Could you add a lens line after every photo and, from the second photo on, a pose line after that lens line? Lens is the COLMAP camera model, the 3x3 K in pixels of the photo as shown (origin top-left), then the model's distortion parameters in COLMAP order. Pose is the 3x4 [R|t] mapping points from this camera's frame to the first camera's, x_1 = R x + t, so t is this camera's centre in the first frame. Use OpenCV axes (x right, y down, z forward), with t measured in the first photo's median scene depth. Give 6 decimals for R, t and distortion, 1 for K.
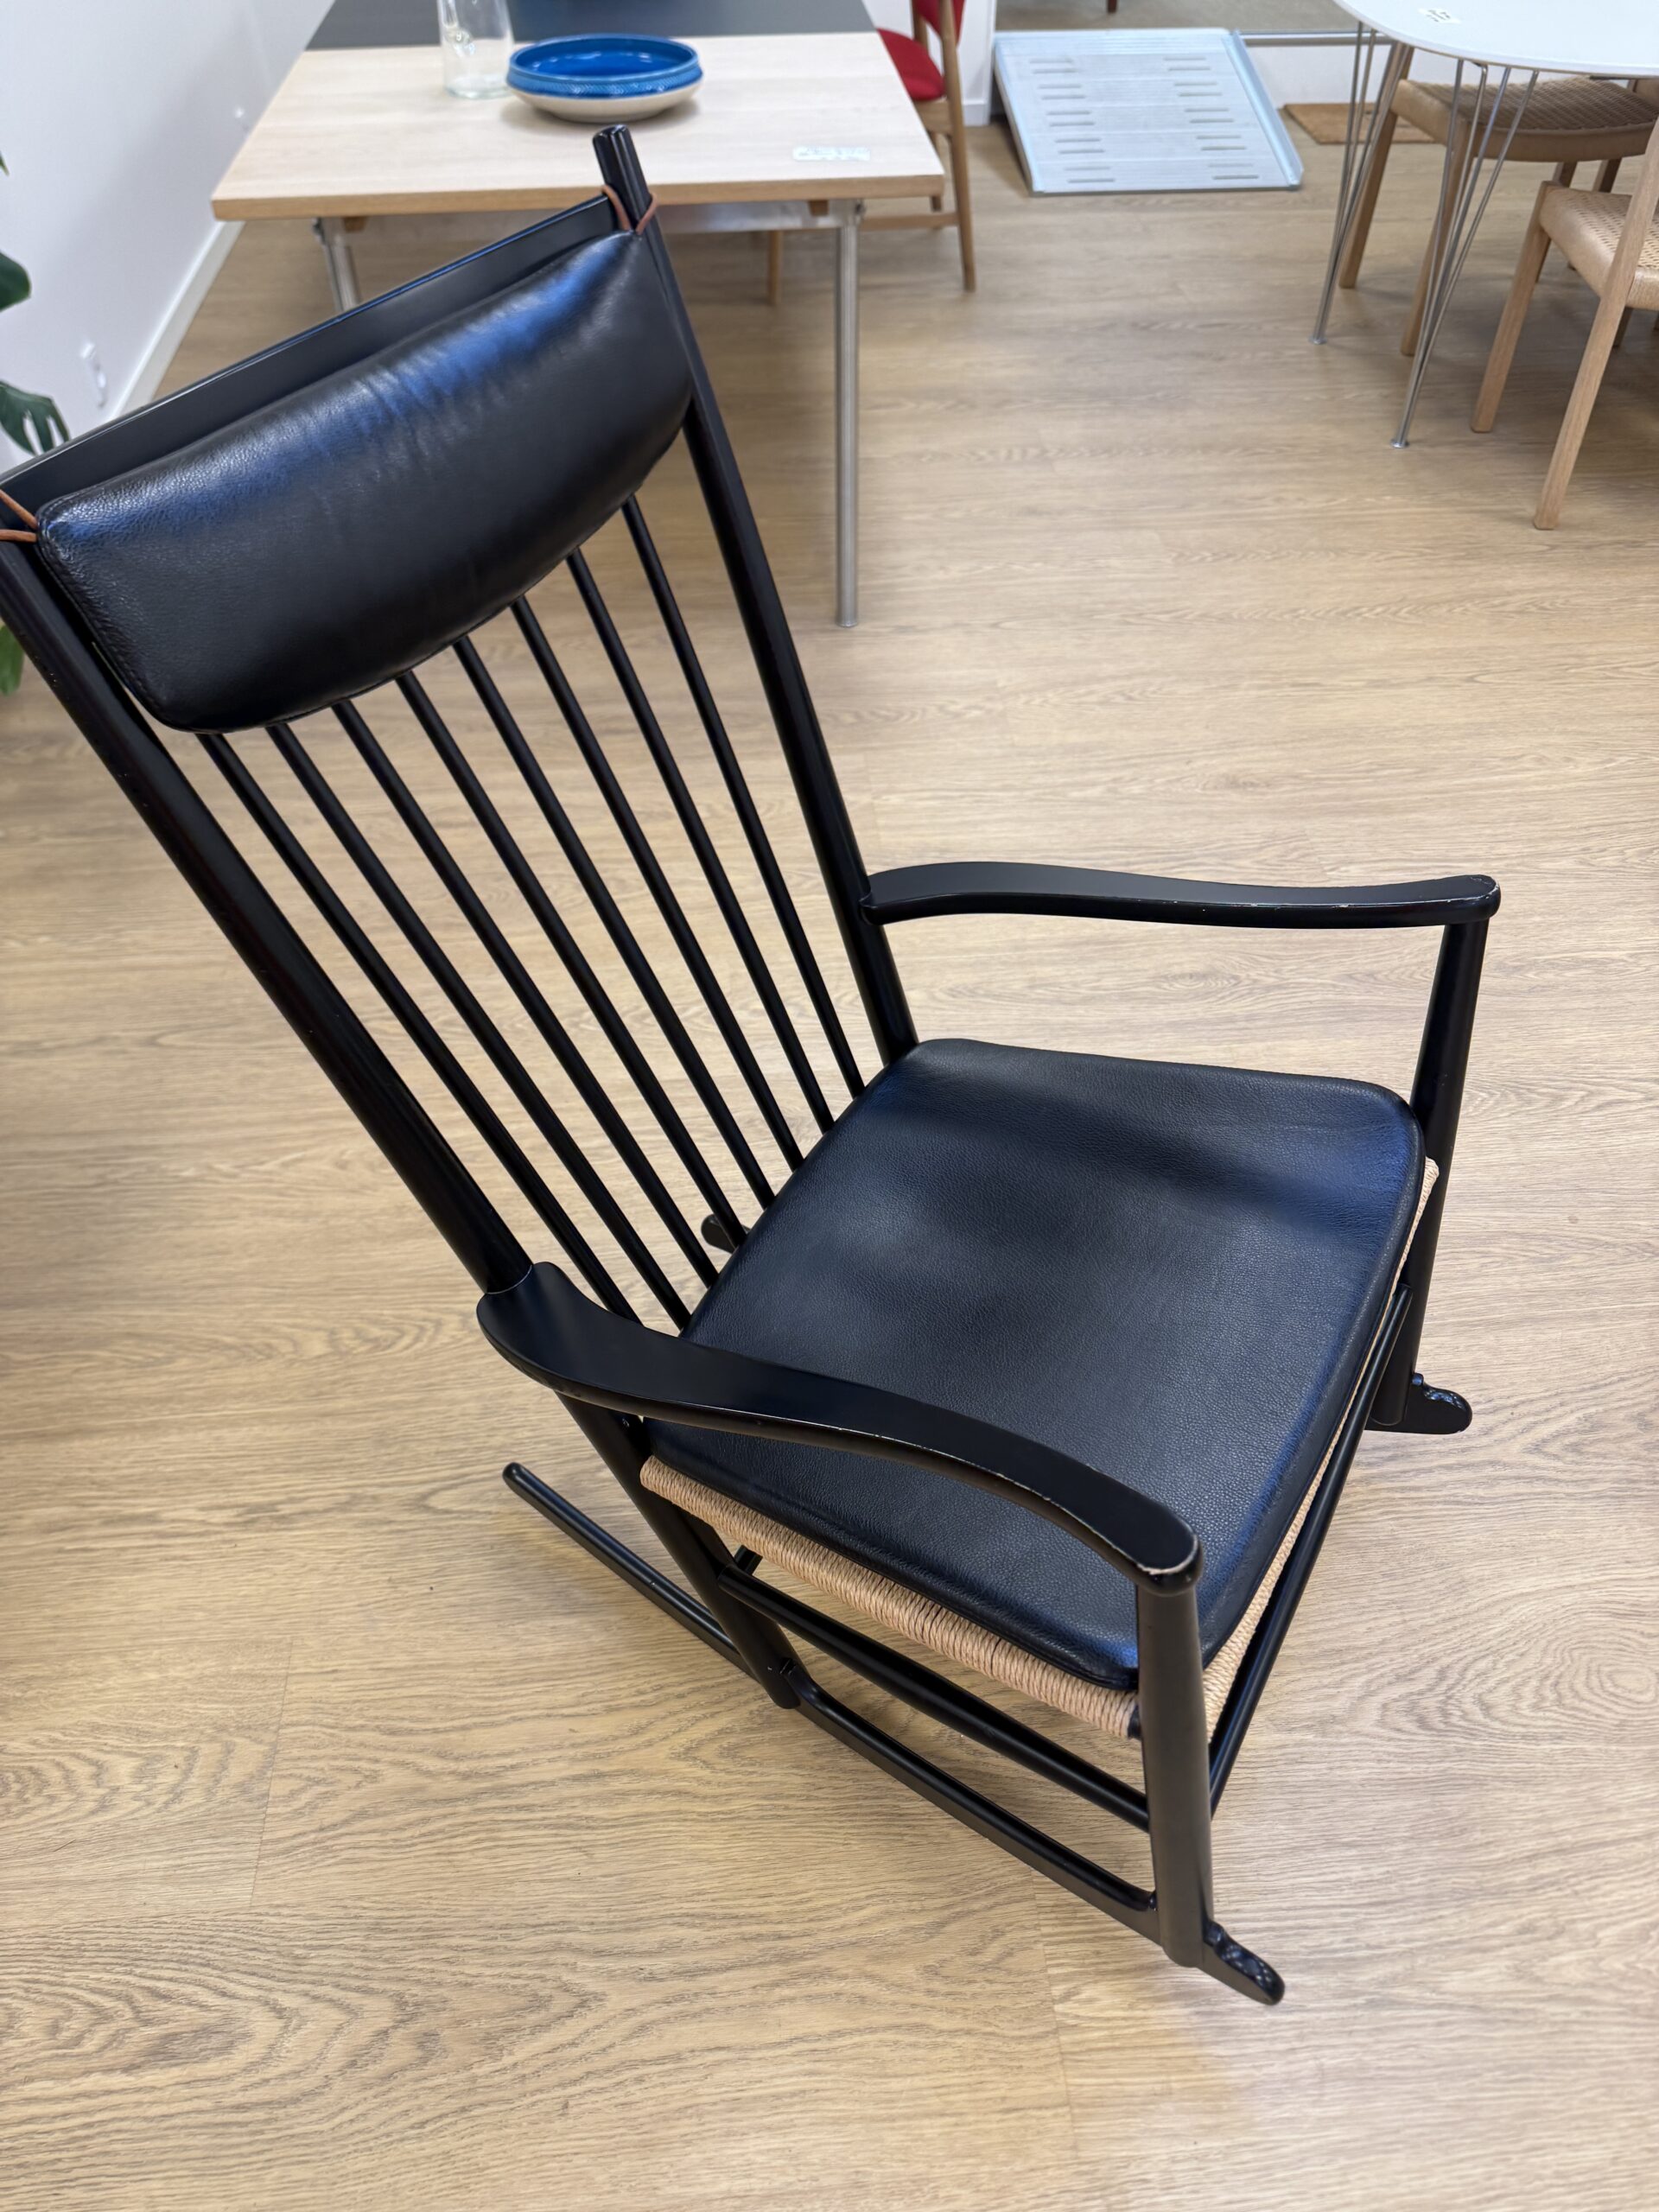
lens RADIAL K [[1570.0, 0, 829.5], [0, 1570.0, 1106.0], [0, 0, 1]] dist [0.011941, -0.025135]
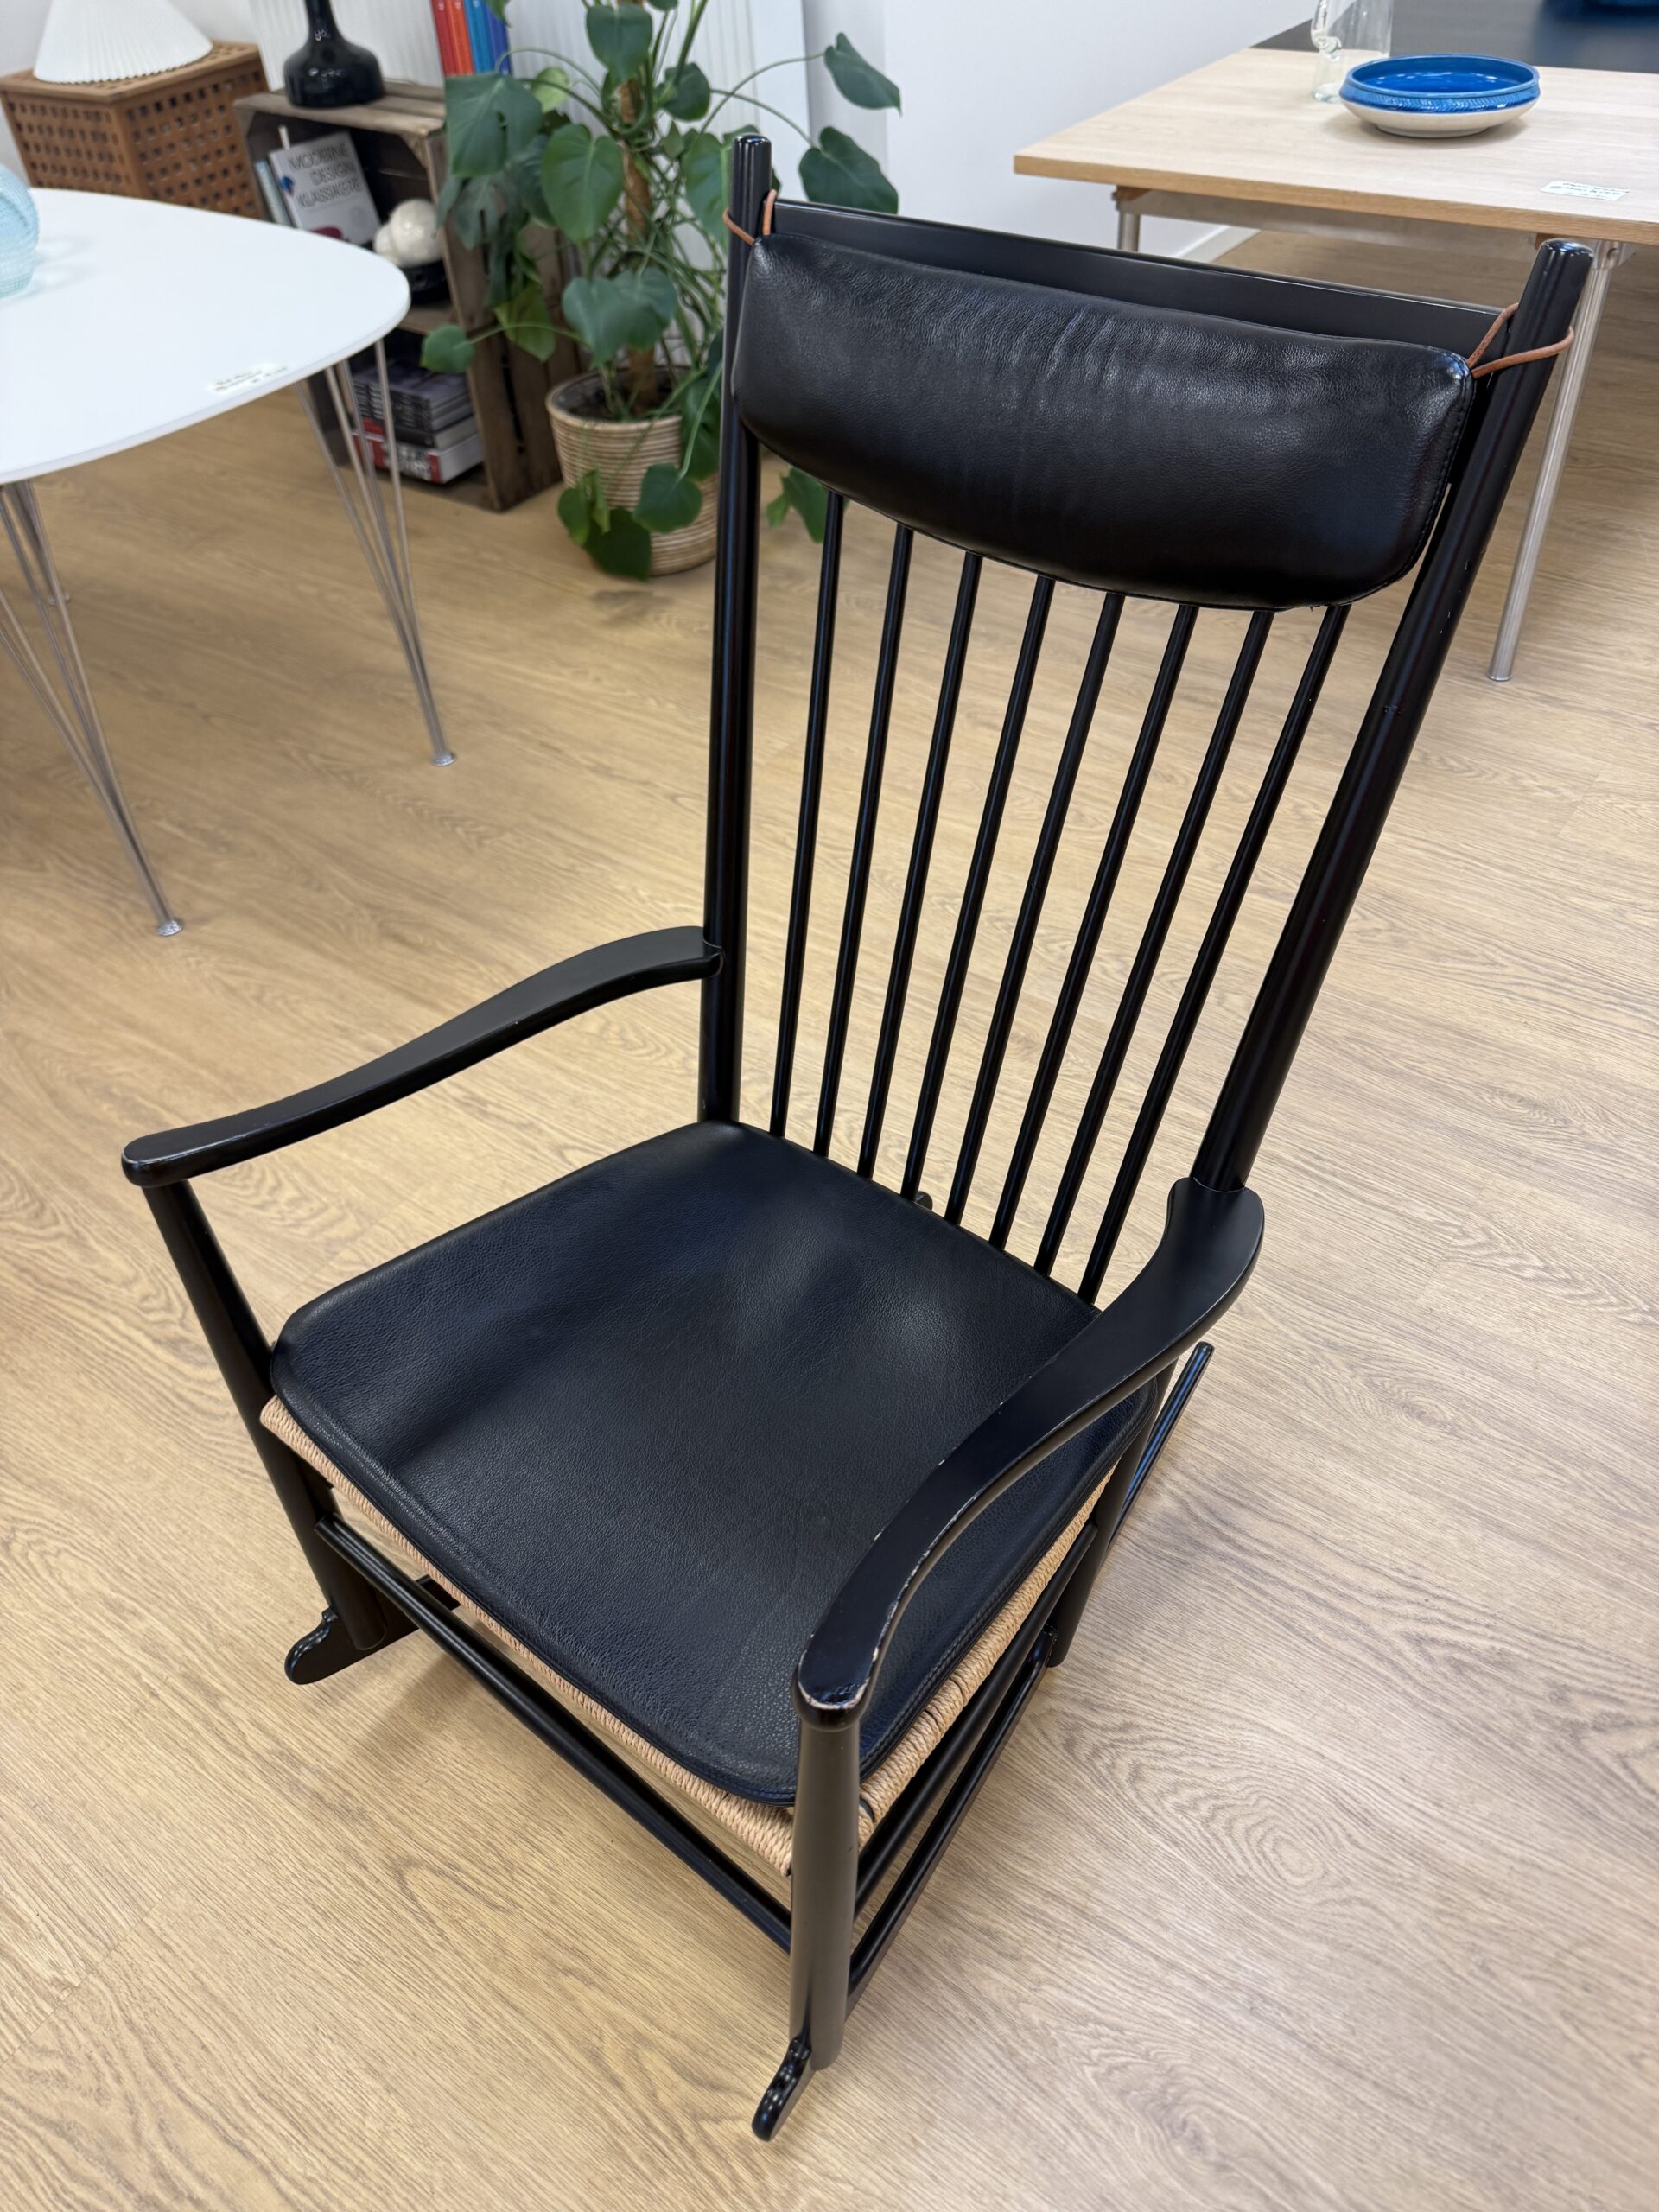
lens RADIAL K [[1570.0, 0, 829.5], [0, 1570.0, 1106.0], [0, 0, 1]] dist [0.011941, -0.025135]
pose [[0.754201, 0.419729, -0.504983, 0.519738], [-0.421106, 0.899238, 0.118496, -0.024139], [0.503836, 0.123281, 0.854957, 0.014301]]
